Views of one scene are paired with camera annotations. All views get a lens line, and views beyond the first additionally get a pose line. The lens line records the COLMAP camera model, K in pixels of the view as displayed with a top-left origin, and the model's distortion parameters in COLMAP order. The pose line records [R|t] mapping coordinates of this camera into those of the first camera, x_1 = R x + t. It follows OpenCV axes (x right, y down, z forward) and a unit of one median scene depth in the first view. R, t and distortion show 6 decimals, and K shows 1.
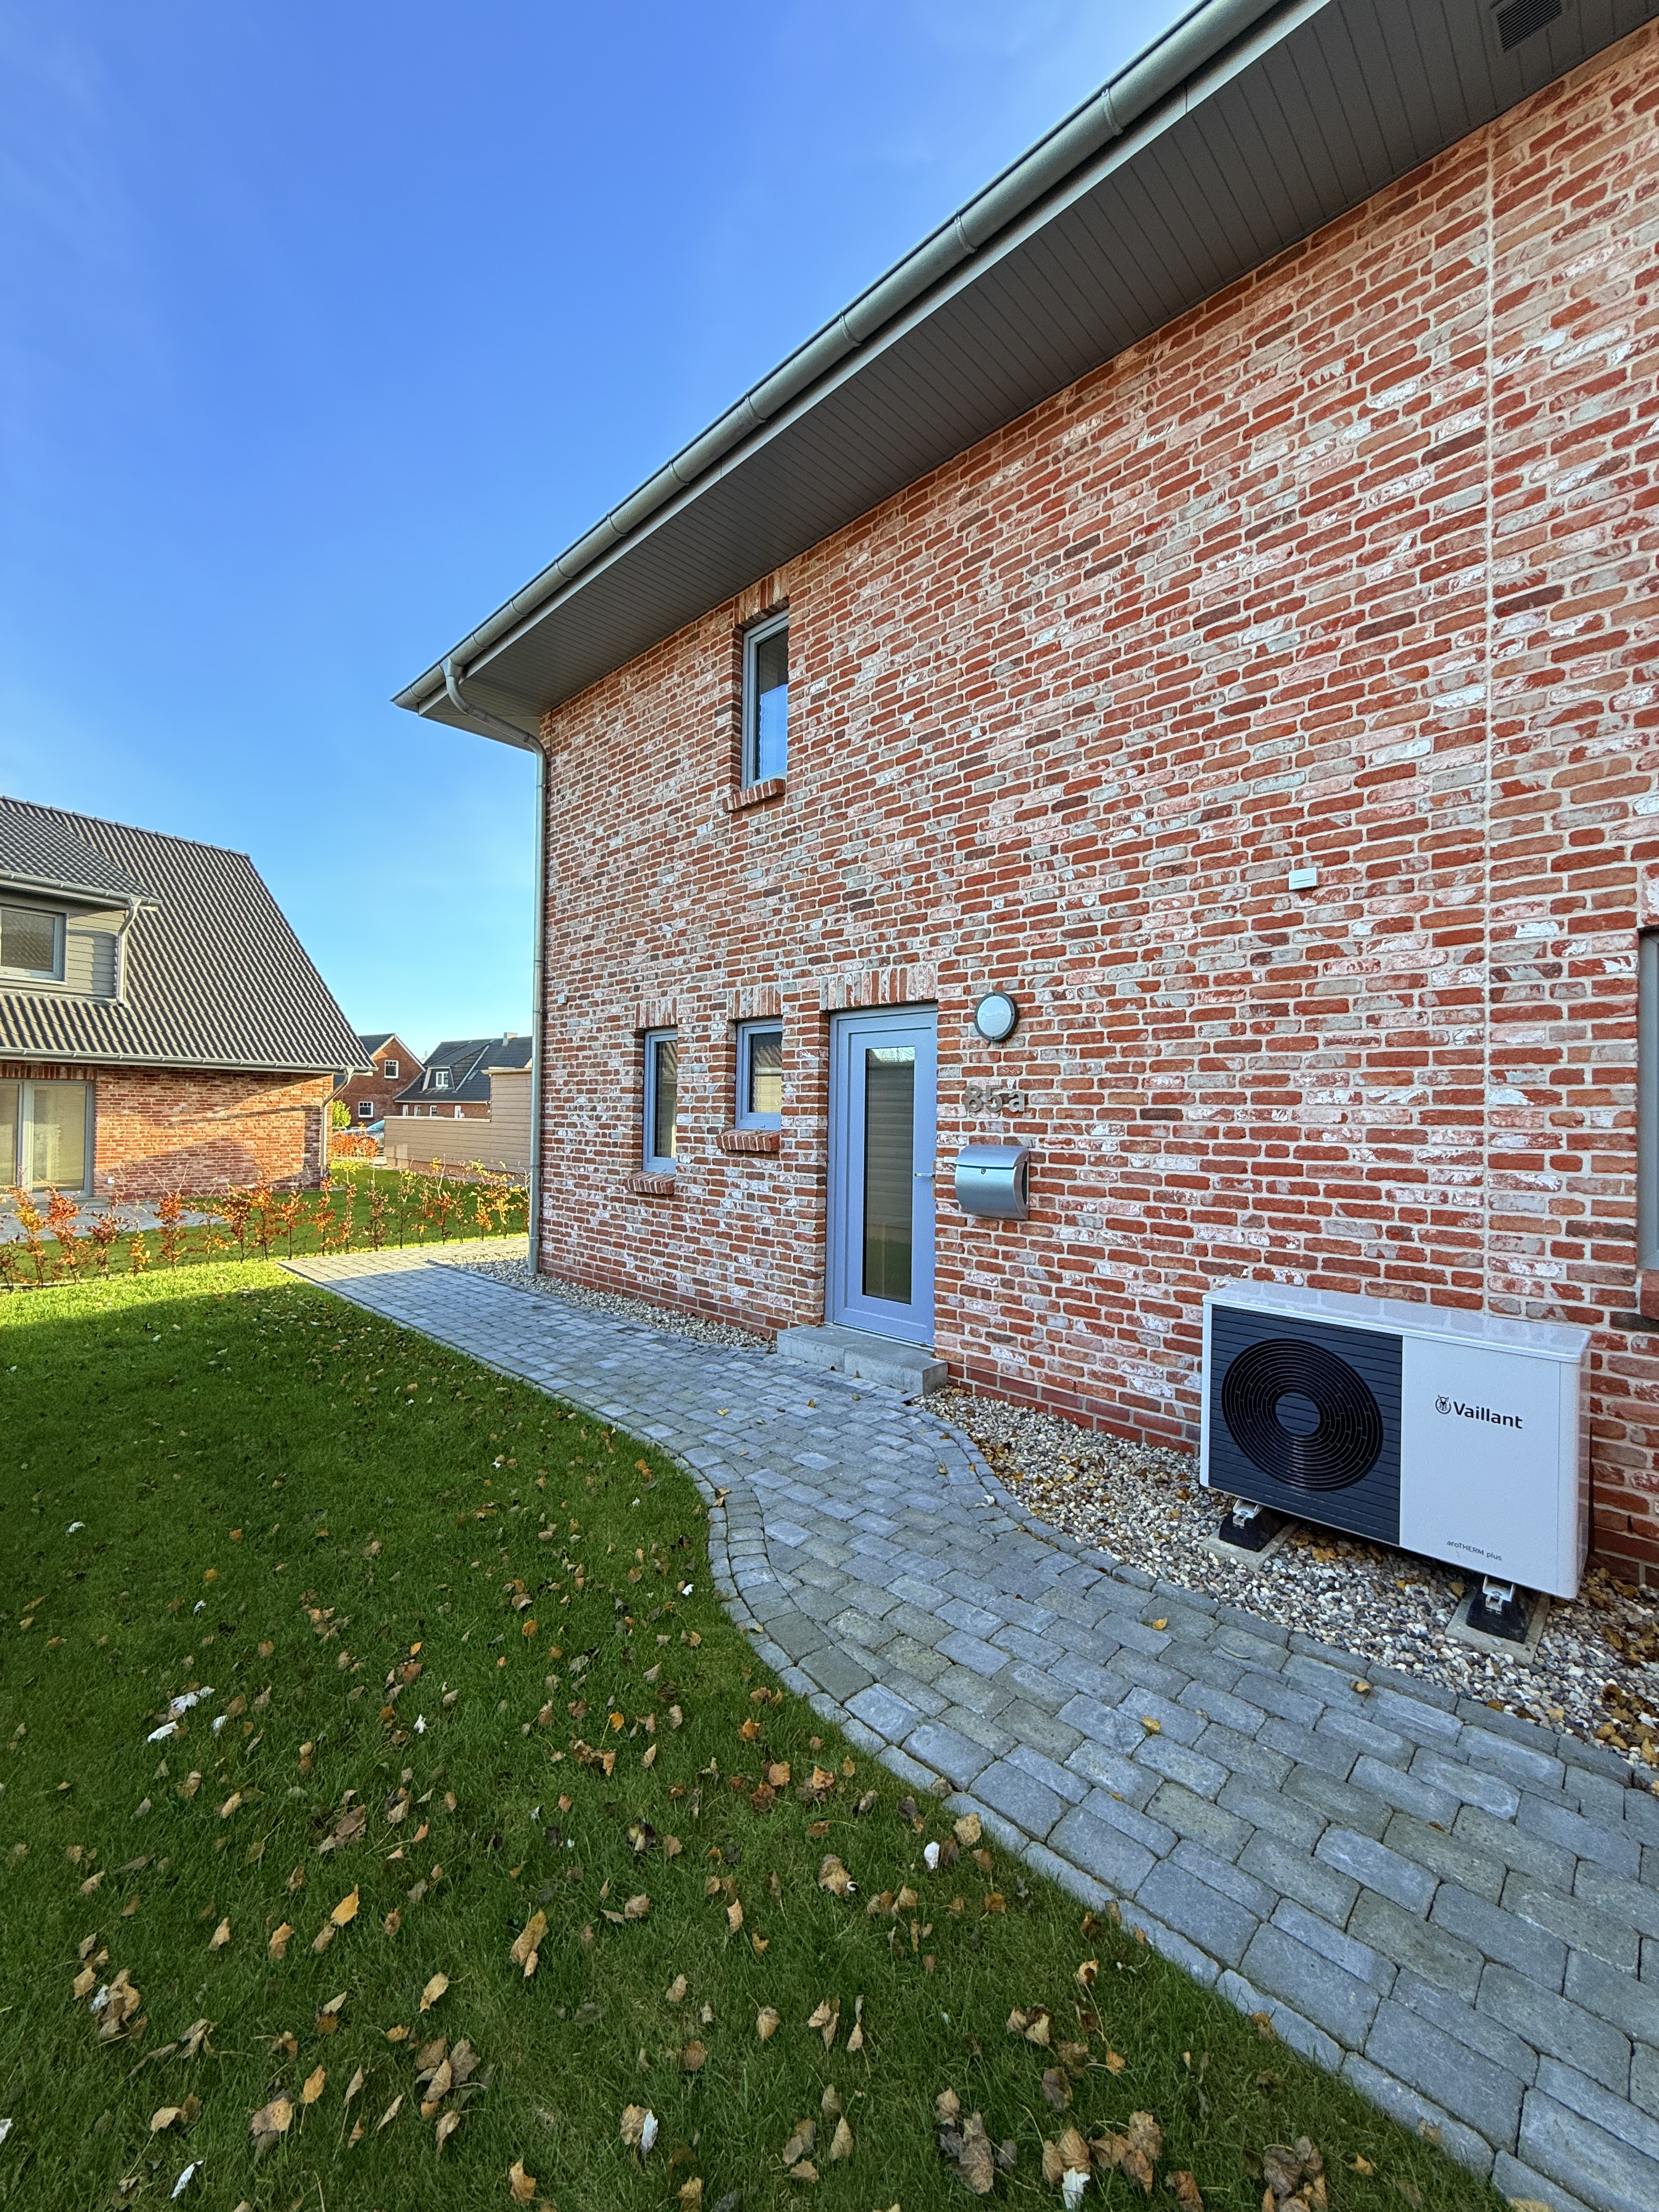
lens RADIAL K [[886.9, 0, 829.5], [0, 886.9, 1106.0], [0, 0, 1]] dist [0.000162, 0.000412]
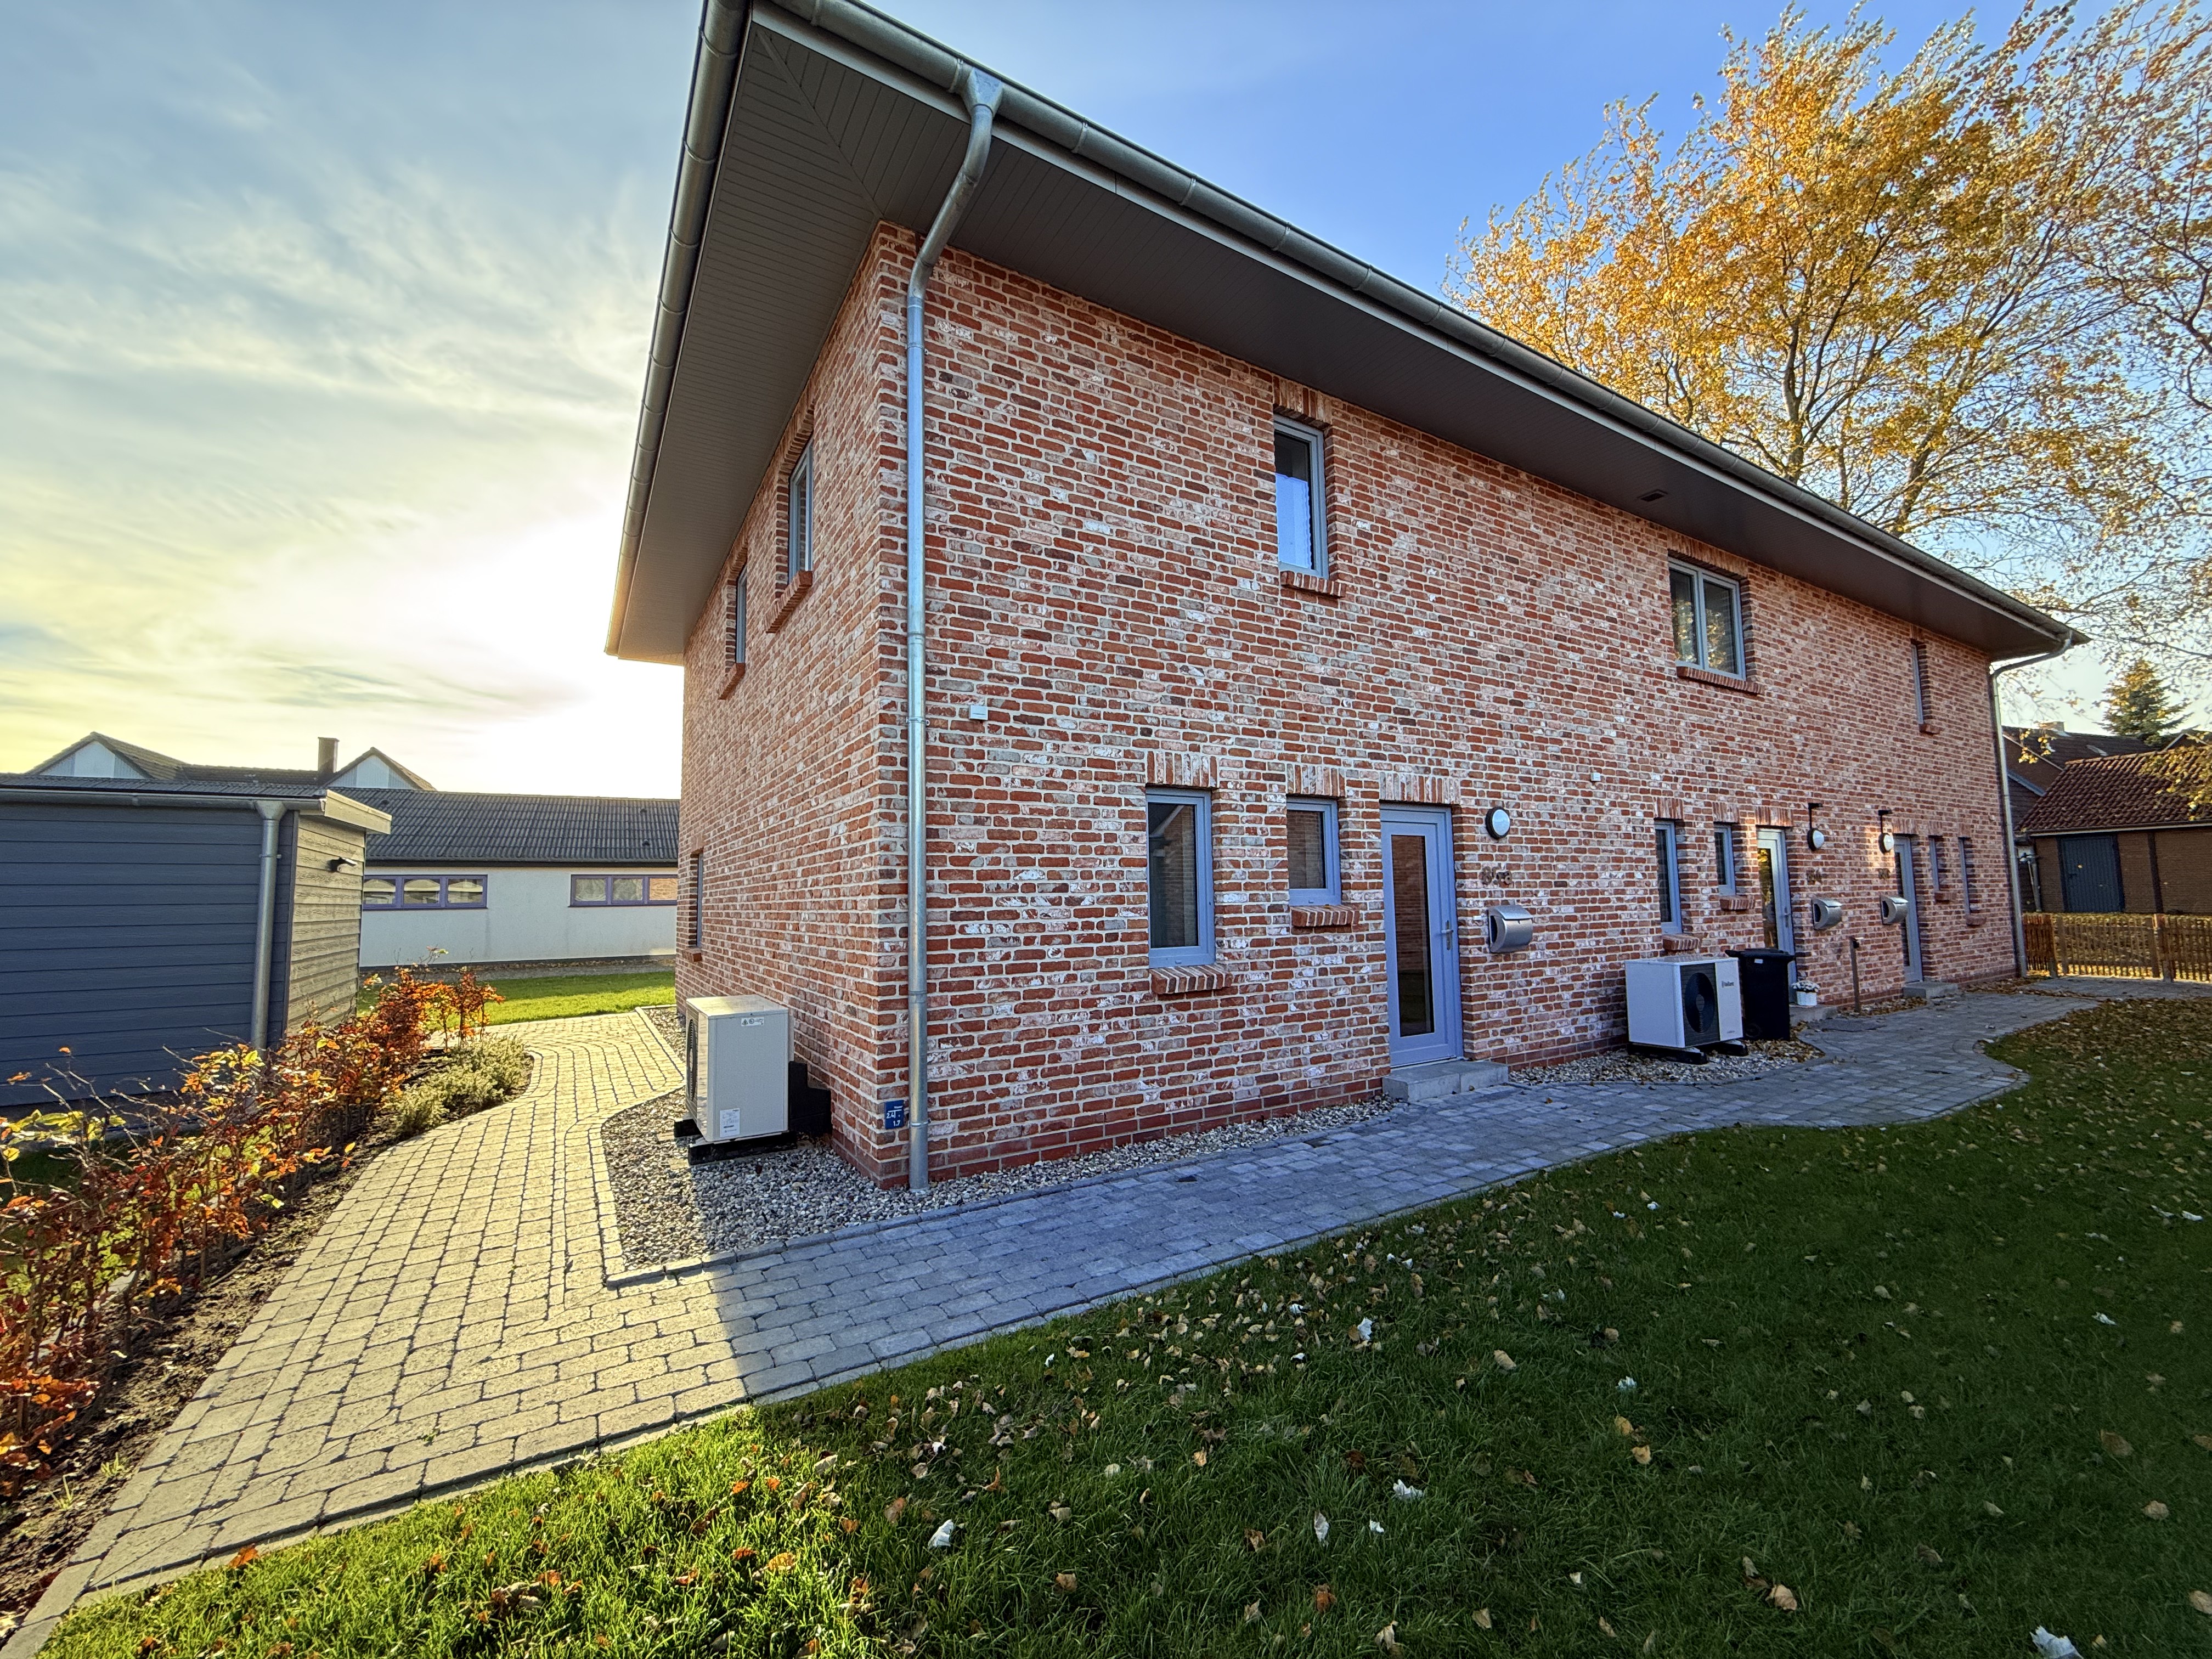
lens RADIAL K [[886.9, 0, 1106.0], [0, 886.9, 829.5], [0, 0, 1]] dist [0.000162, 0.000412]
pose [[0.241061, 0.058833, 0.968725, -1.143936], [0.010420, 0.997946, -0.063201, 0.001806], [-0.970454, 0.025329, 0.239953, 0.997945]]
